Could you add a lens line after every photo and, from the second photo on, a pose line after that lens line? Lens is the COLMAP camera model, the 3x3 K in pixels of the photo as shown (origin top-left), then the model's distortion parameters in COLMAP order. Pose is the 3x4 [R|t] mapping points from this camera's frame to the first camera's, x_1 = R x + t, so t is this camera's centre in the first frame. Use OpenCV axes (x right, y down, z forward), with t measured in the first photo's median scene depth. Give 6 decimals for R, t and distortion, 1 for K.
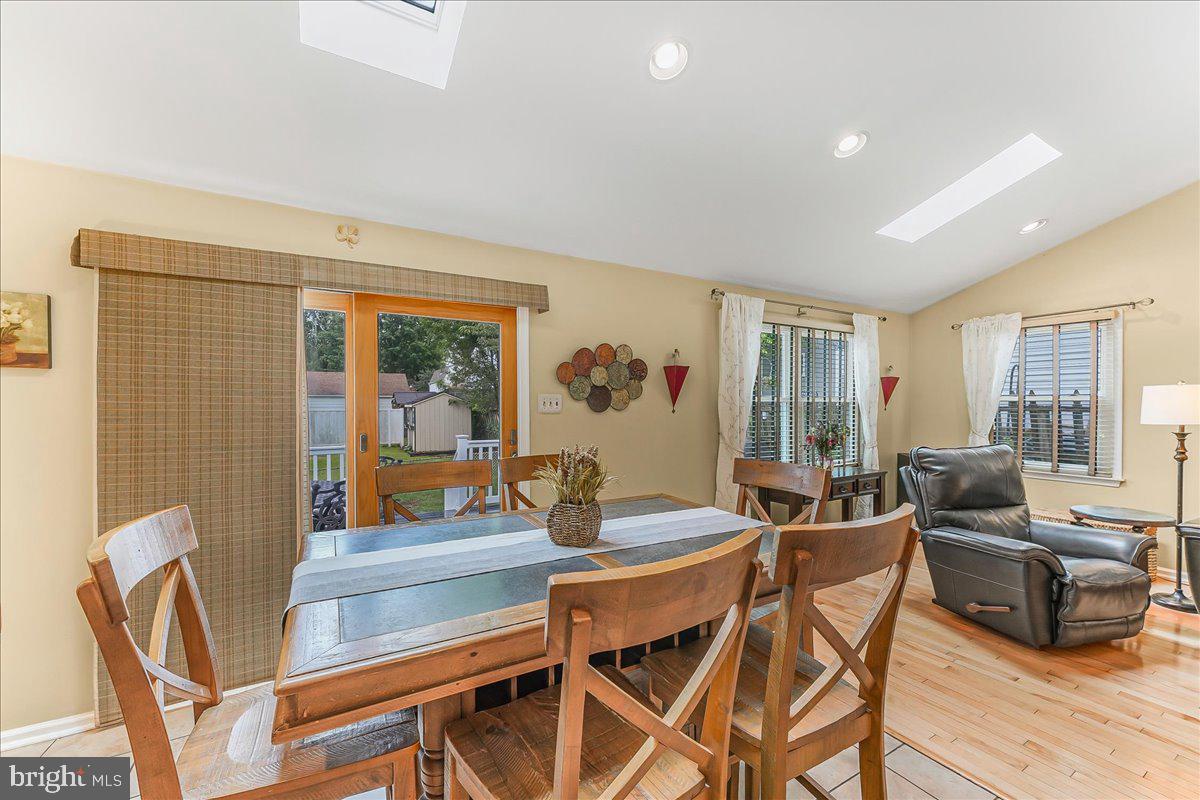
lens RADIAL K [[486.5, 0, 600.3], [0, 486.5, 402.6], [0, 0, 1]] dist [0.000274, -0.000192]
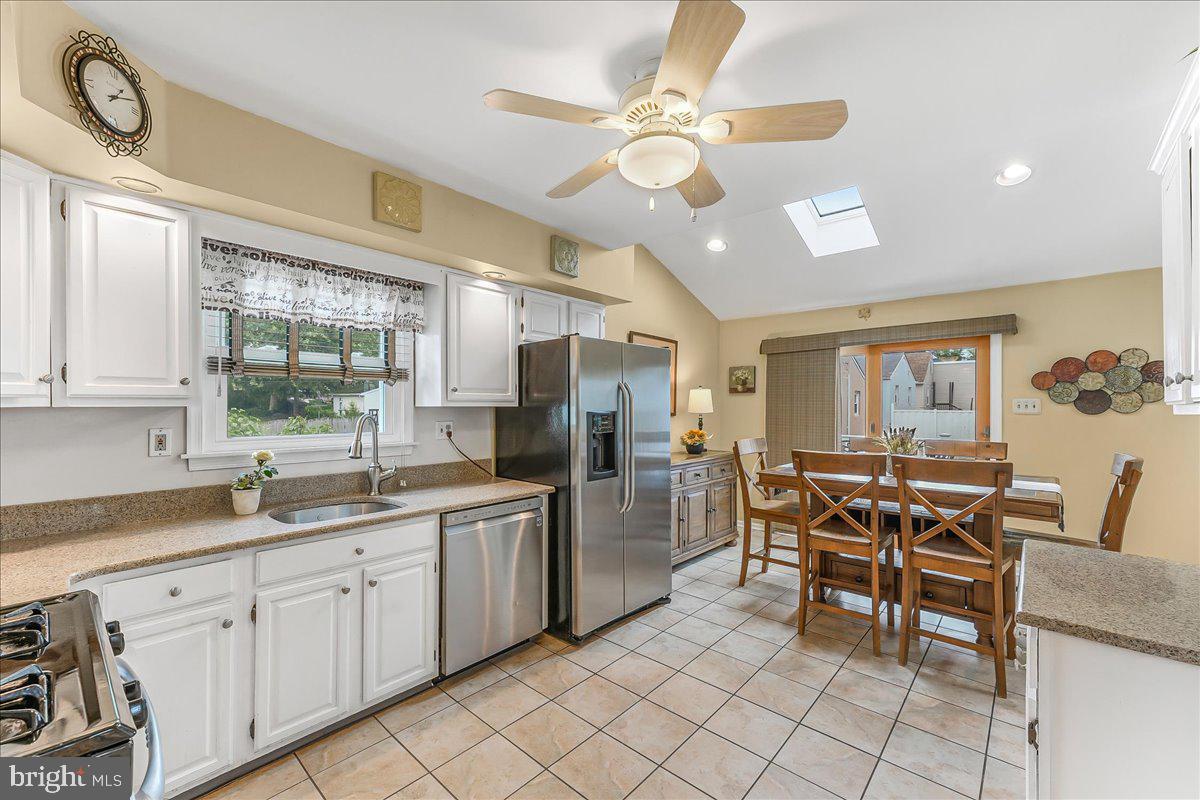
lens RADIAL K [[486.0, 0, 598.6], [0, 486.0, 404.0], [0, 0, 1]] dist [0.004279, 0.000475]
pose [[0.292743, -0.000942, -0.956191, 0.687224], [-0.000693, 0.999999, -0.001197, -0.001783], [0.956191, 0.001013, 0.292742, -0.360010]]
